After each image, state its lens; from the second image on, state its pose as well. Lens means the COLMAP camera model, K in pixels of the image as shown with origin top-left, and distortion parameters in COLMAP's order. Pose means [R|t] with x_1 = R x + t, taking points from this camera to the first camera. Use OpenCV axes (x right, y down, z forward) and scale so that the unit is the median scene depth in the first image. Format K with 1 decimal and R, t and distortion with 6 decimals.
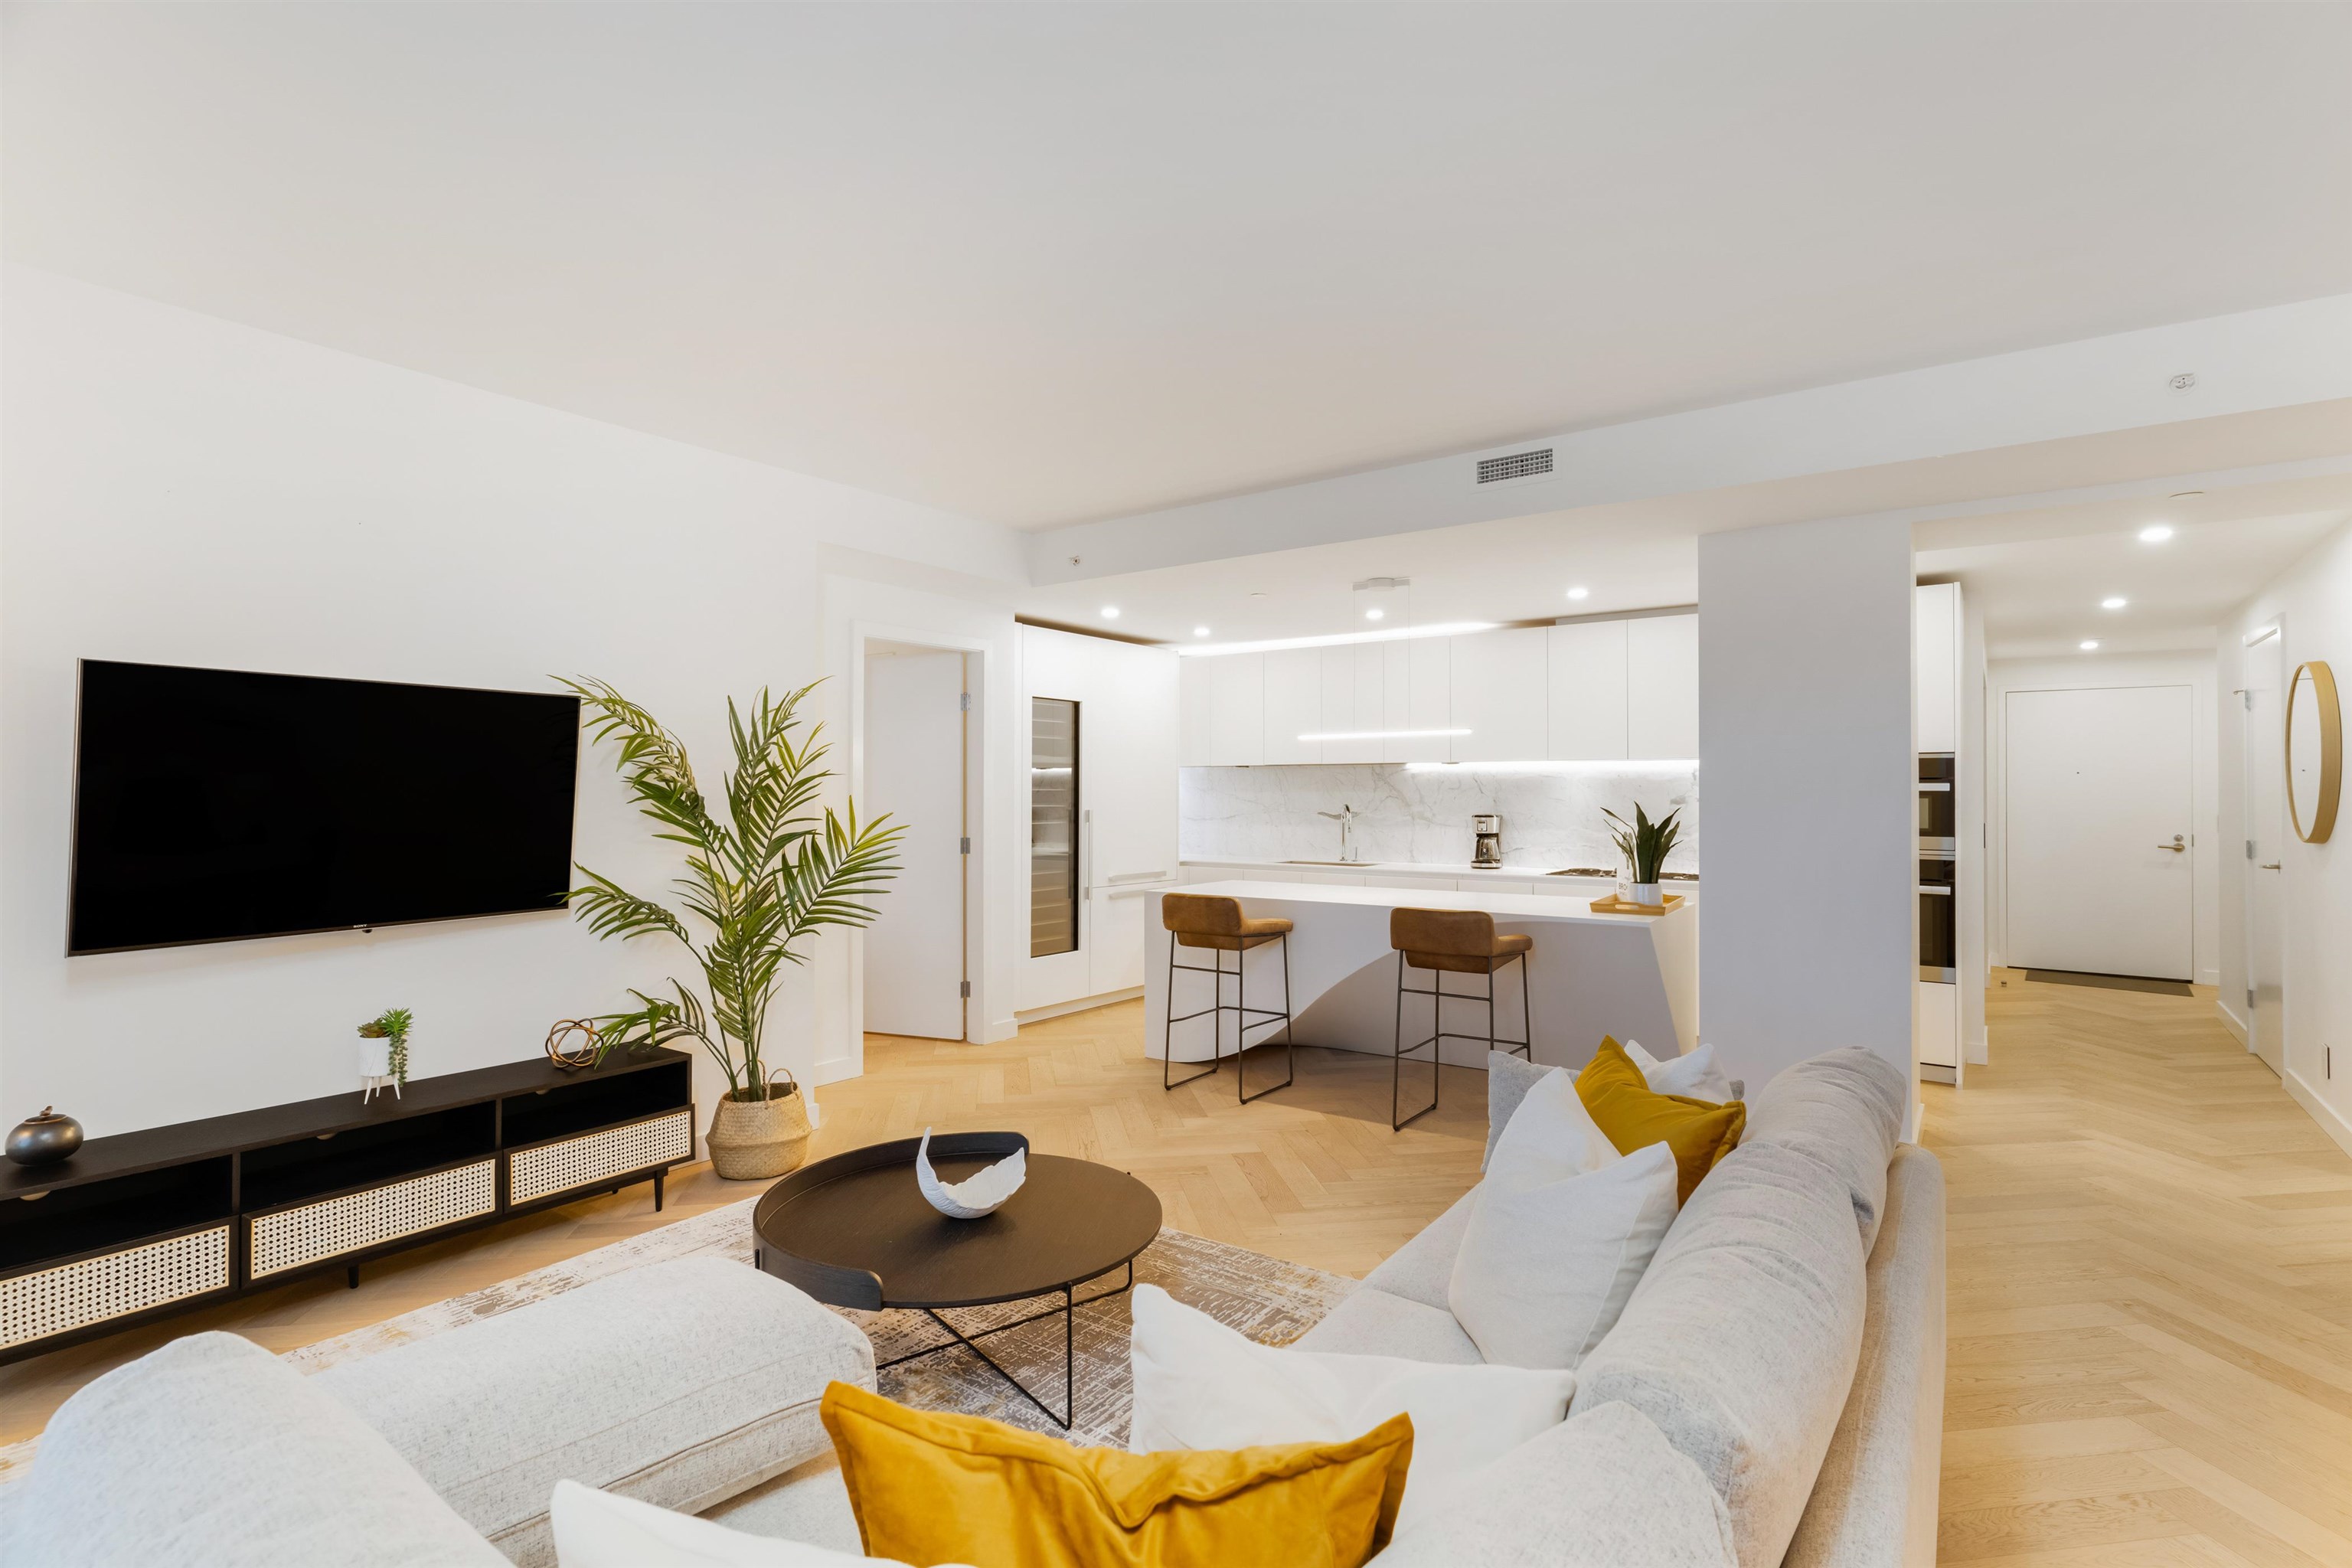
lens RADIAL K [[1119.7, 0, 1182.8], [0, 1119.7, 791.6], [0, 0, 1]] dist [0.001842, -0.000087]
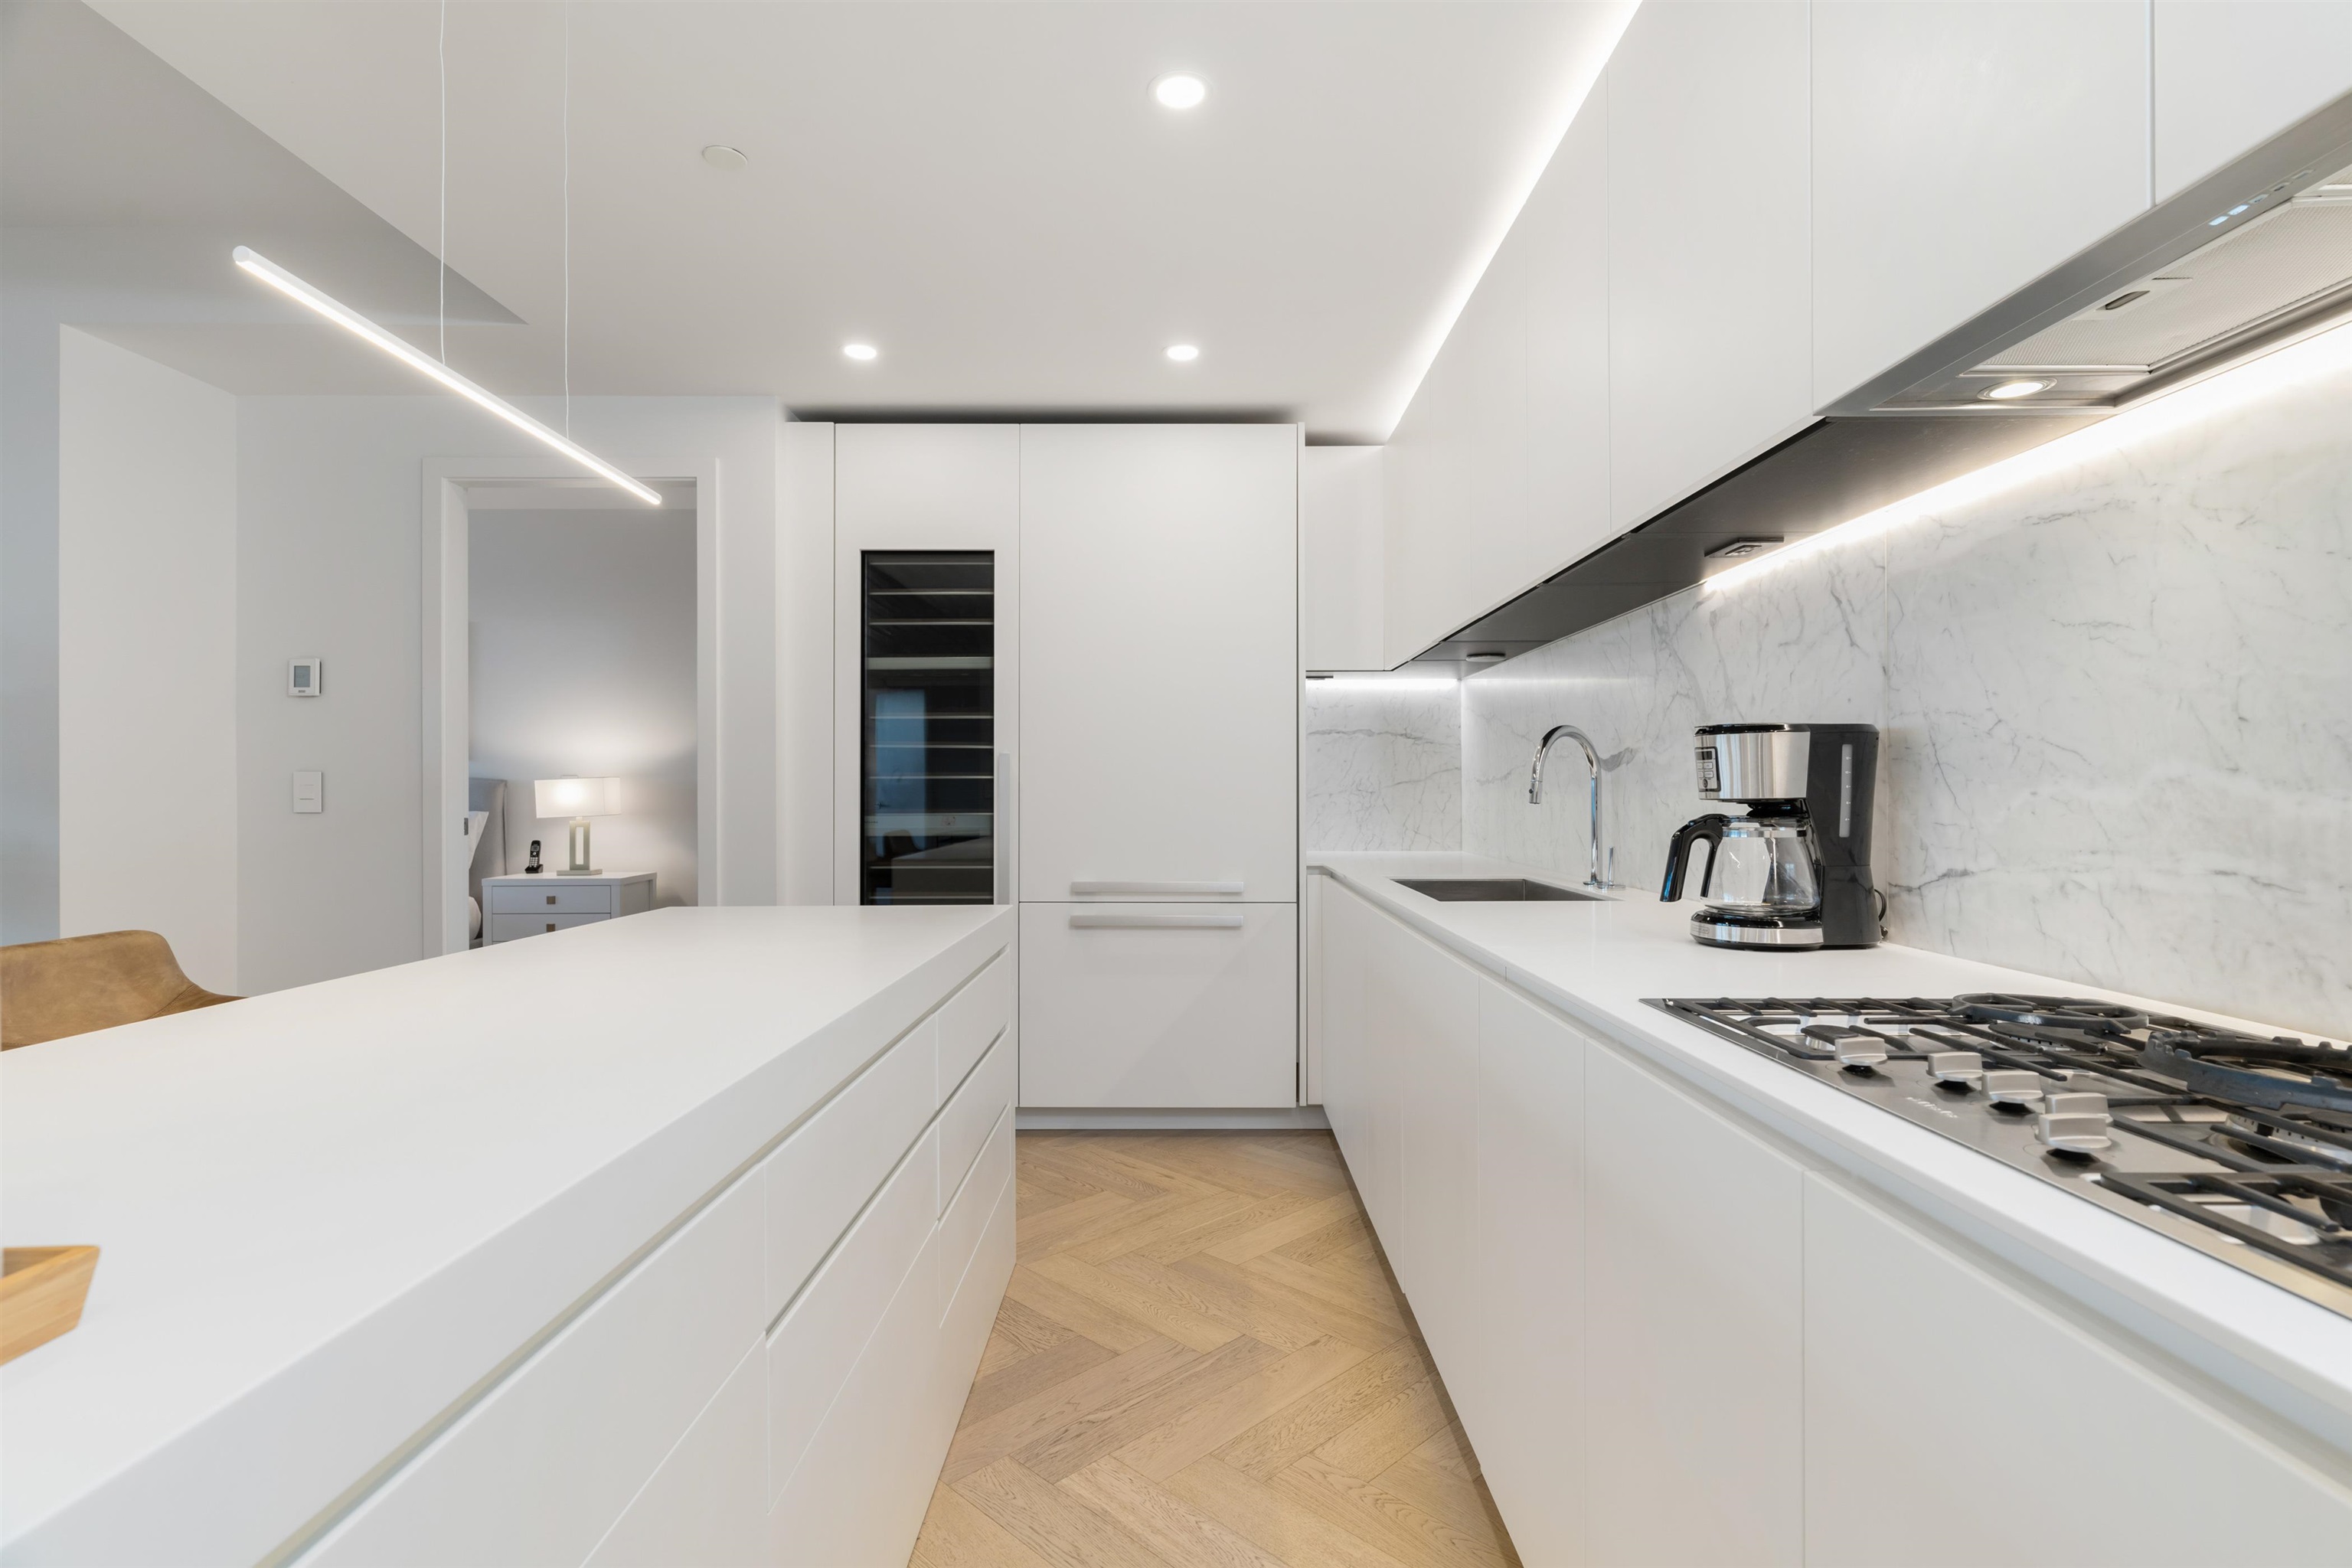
lens RADIAL K [[1119.7, 0, 1179.2], [0, 1119.7, 788.4], [0, 0, 1]] dist [0.001842, -0.000087]
pose [[0.591893, -0.004142, -0.806006, 0.384590], [0.003207, 0.999991, -0.002783, 0.034237], [0.806010, -0.000938, 0.591901, 0.746928]]
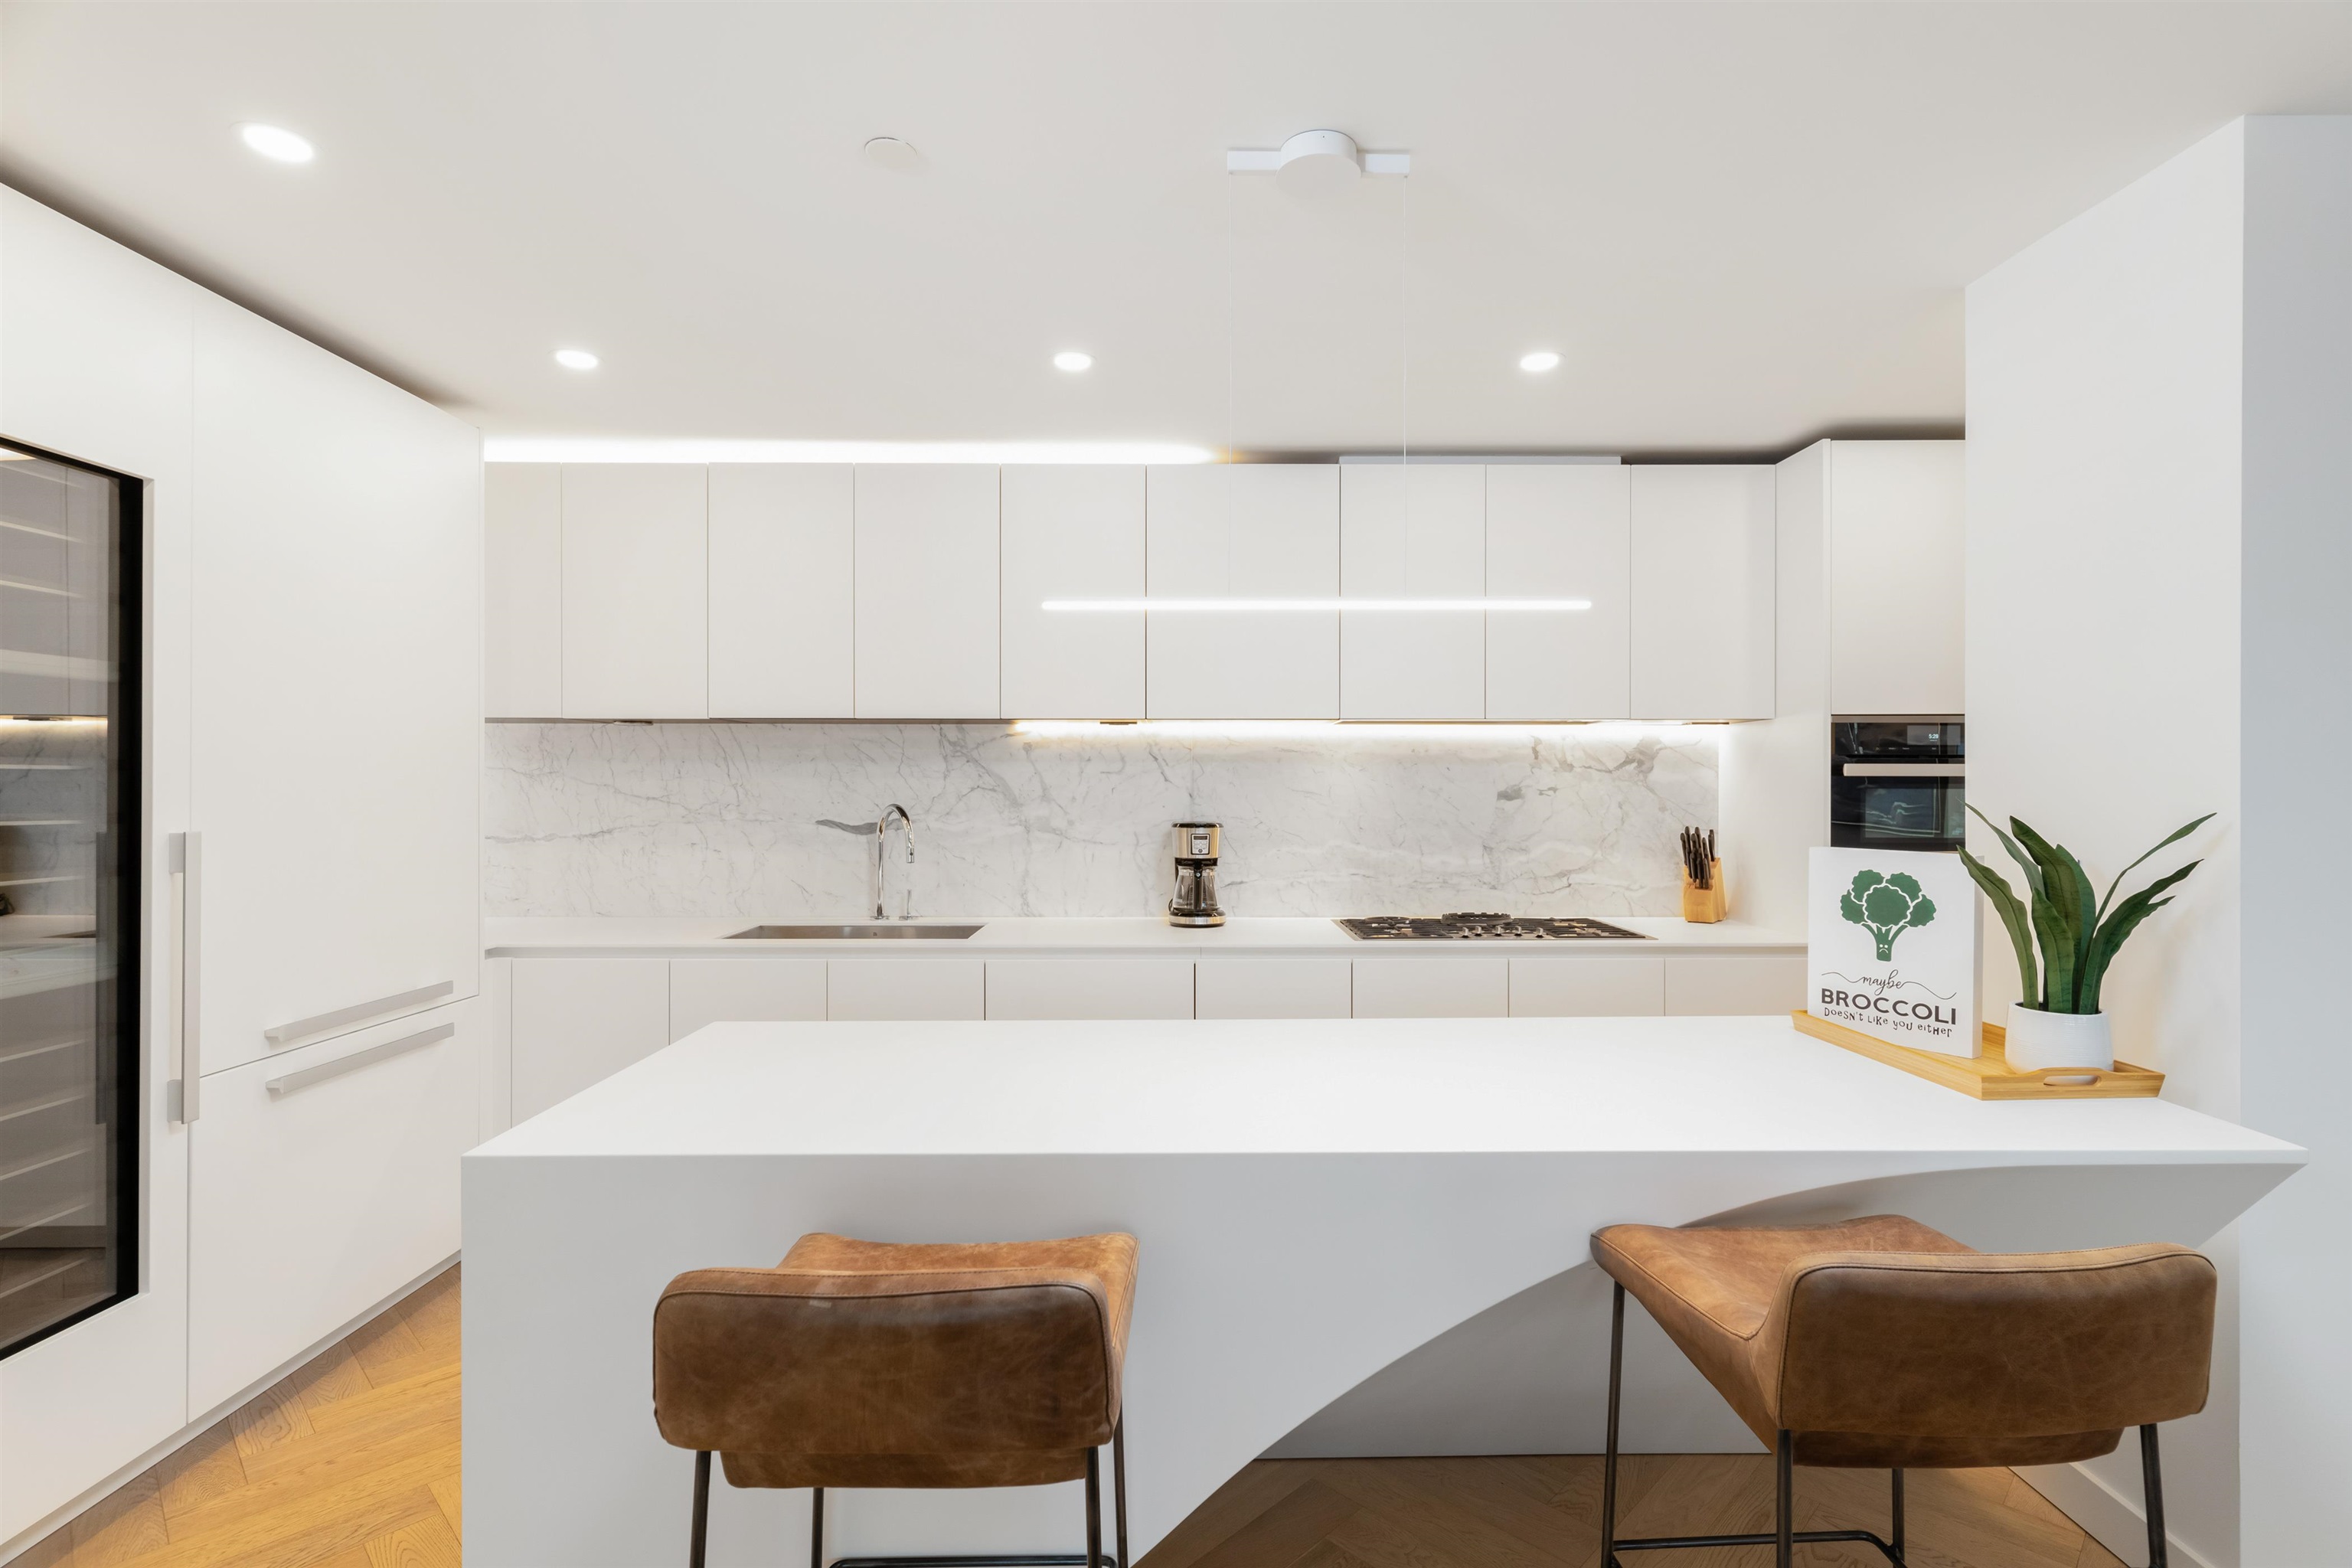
lens RADIAL K [[1119.7, 0, 1167.6], [0, 1119.7, 784.9], [0, 0, 1]] dist [0.001842, -0.000087]
pose [[0.809232, -0.001616, 0.587487, -0.045453], [-0.000340, 0.999995, 0.003219, 0.001791], [-0.587489, -0.002804, 0.809227, 0.582444]]
